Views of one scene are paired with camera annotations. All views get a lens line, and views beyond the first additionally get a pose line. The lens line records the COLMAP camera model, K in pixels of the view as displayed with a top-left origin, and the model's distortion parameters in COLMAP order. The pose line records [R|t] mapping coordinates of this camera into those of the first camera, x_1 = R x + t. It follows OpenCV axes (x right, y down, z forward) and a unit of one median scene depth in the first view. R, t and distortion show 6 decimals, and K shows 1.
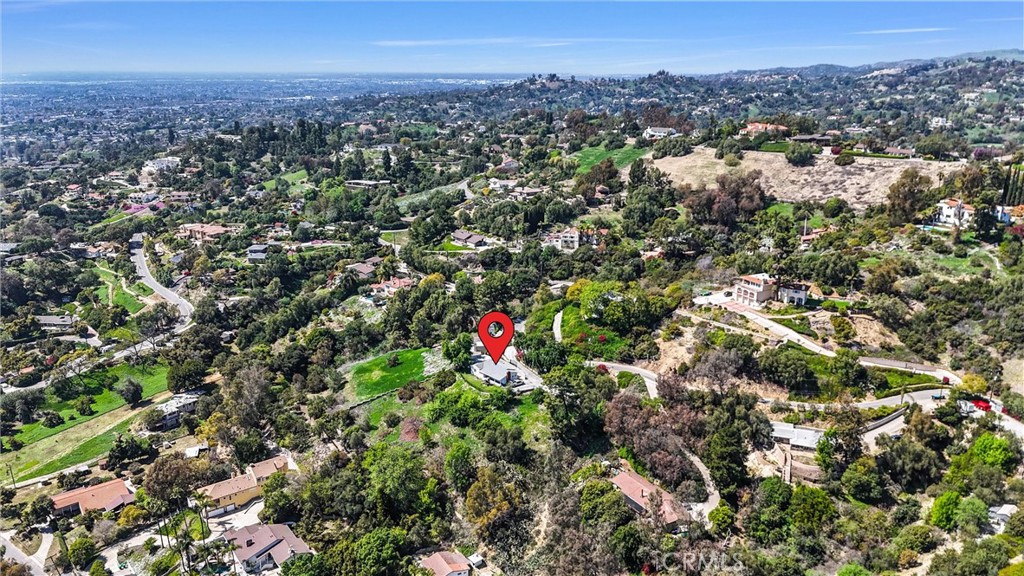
lens RADIAL K [[783.5, 0, 511.9], [0, 783.5, 287.4], [0, 0, 1]] dist [0.059629, -0.000308]
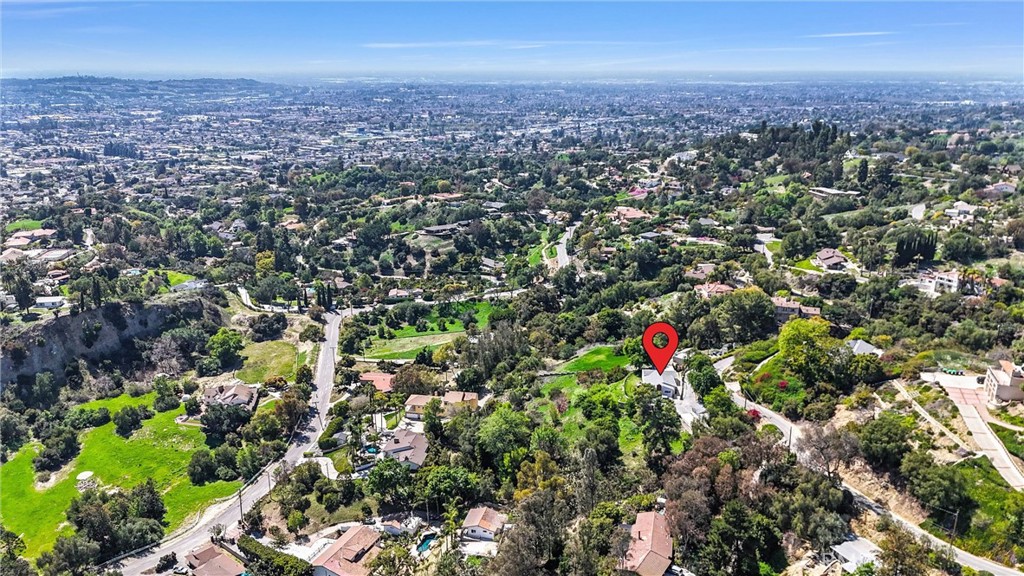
lens RADIAL K [[783.5, 0, 512.1], [0, 783.5, 288.2], [0, 0, 1]] dist [0.059629, -0.000308]
pose [[0.678639, 0.205521, -0.705132, 0.458121], [-0.205669, 0.974819, 0.086184, -0.046118], [0.705088, 0.086536, 0.703820, 0.158827]]
